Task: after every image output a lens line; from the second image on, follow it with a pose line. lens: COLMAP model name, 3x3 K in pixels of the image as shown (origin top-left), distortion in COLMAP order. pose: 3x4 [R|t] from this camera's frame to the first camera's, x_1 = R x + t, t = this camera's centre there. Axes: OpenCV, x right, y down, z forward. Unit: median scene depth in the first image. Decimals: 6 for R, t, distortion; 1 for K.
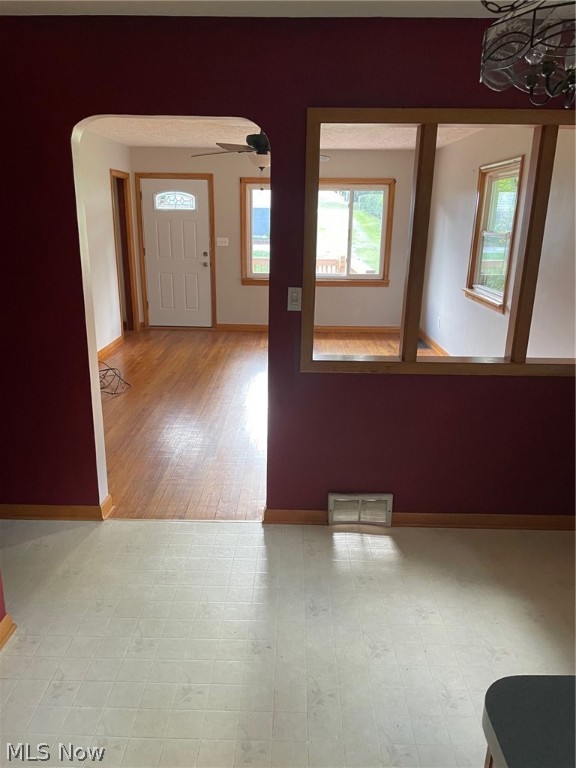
lens RADIAL K [[572.0, 0, 287.6], [0, 572.0, 384.9], [0, 0, 1]] dist [-0.000697, -0.014612]
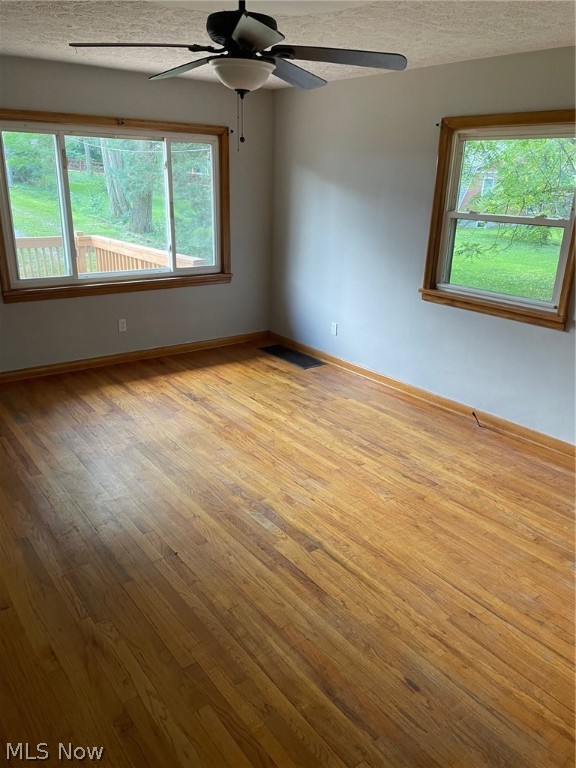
lens RADIAL K [[572.0, 0, 288.1], [0, 572.0, 384.4], [0, 0, 1]] dist [-0.000697, -0.014612]
pose [[0.794599, -0.198705, 0.573697, -0.207075], [0.154806, 0.980003, 0.125020, -0.126025], [-0.587067, -0.010529, 0.809470, 0.379171]]
